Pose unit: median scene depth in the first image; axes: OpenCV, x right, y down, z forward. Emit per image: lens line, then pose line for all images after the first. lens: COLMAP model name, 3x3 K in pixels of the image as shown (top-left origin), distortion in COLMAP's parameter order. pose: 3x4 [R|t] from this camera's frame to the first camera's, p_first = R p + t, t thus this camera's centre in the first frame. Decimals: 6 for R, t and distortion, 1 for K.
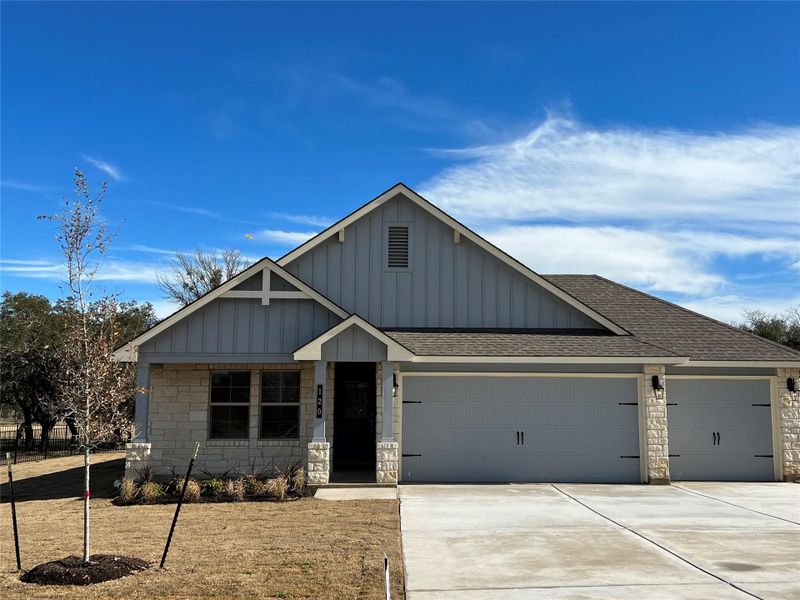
lens RADIAL K [[771.8, 0, 385.9], [0, 771.8, 280.9], [0, 0, 1]] dist [0.127401, -0.267596]
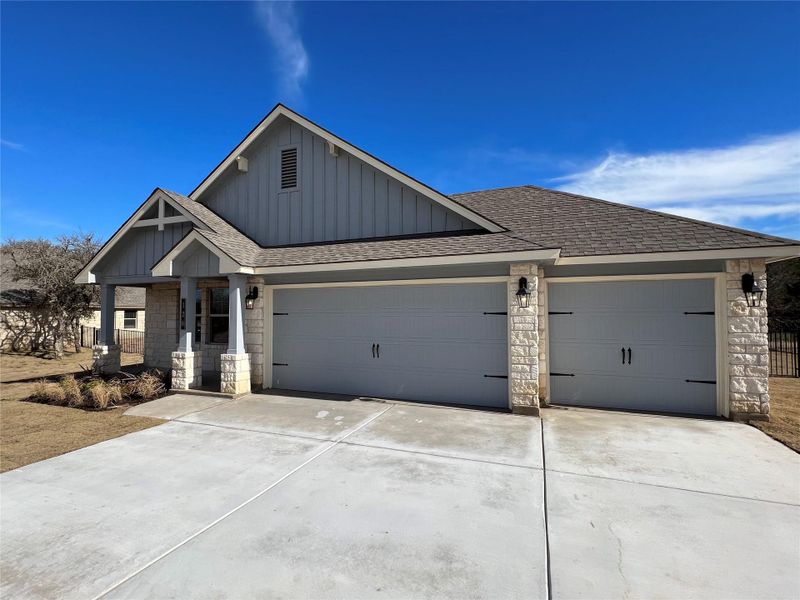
lens RADIAL K [[350.8, 0, 400.0], [0, 350.8, 300.0], [0, 0, 1]] dist [-0.001705, -0.000324]
pose [[0.937366, -0.019413, -0.347805, 0.325903], [0.062274, 0.991700, 0.112483, 0.090223], [0.342734, -0.127097, 0.930795, 0.588051]]
